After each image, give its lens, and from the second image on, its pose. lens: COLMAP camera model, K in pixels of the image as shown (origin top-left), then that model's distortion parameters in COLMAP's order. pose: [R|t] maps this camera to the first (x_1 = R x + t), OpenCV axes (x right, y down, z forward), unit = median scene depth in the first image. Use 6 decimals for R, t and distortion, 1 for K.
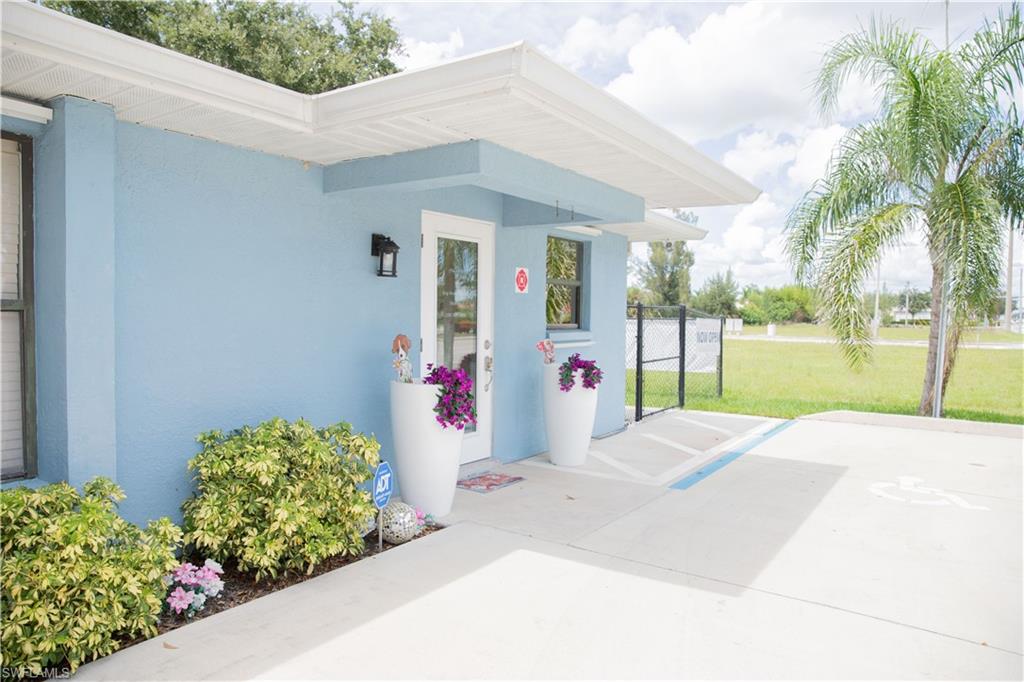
lens RADIAL K [[705.3, 0, 512.0], [0, 705.3, 341.0], [0, 0, 1]] dist [-0.108687, 0.082085]
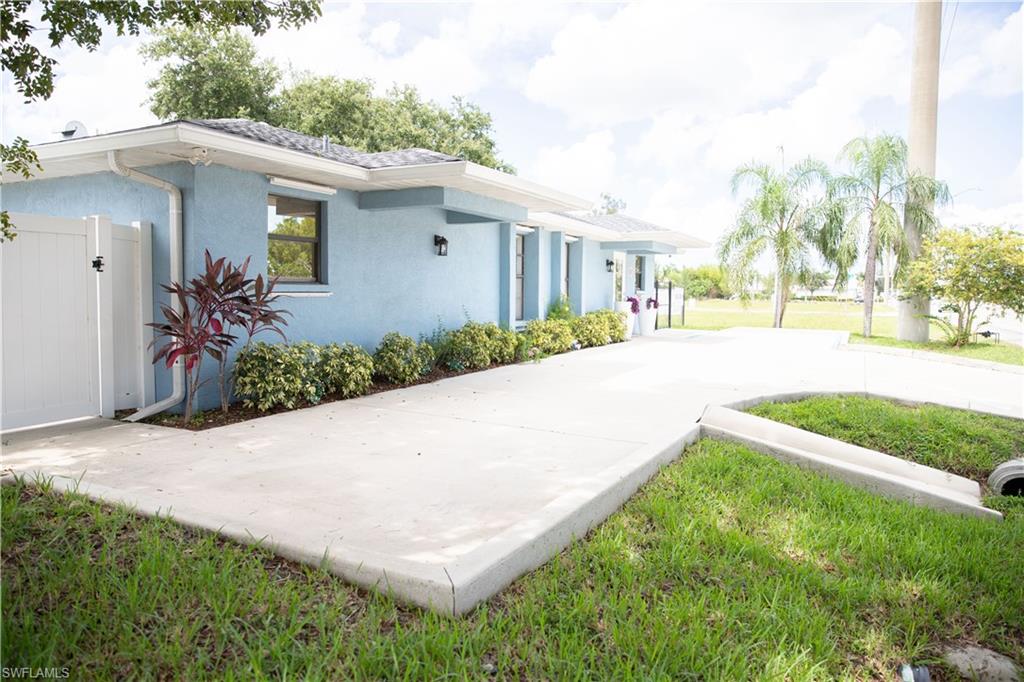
lens RADIAL K [[705.3, 0, 512.0], [0, 705.3, 341.0], [0, 0, 1]] dist [-0.108687, 0.082085]
pose [[0.993518, -0.007361, 0.113435, -0.793978], [0.003765, 0.999484, 0.031885, 0.101827], [-0.113611, -0.031251, 0.993034, -1.802234]]
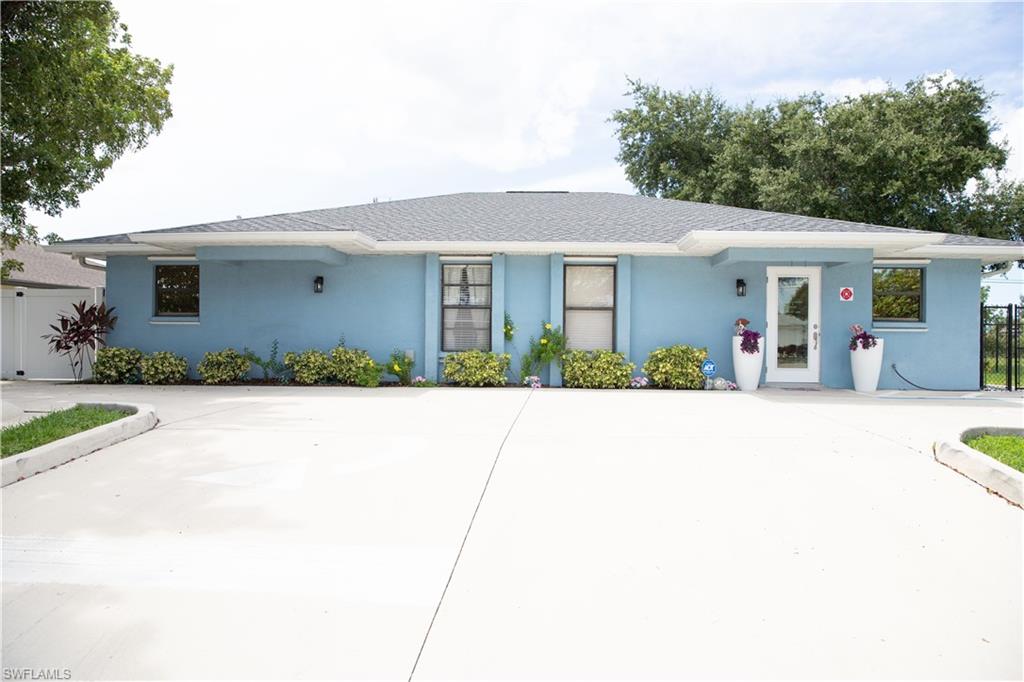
lens RADIAL K [[705.3, 0, 512.0], [0, 705.3, 341.0], [0, 0, 1]] dist [-0.108687, 0.082085]
pose [[0.497865, 0.001141, -0.867254, 1.183458], [-0.039051, 0.999014, -0.021104, 0.115588], [0.866375, 0.044374, 0.497419, -0.707964]]
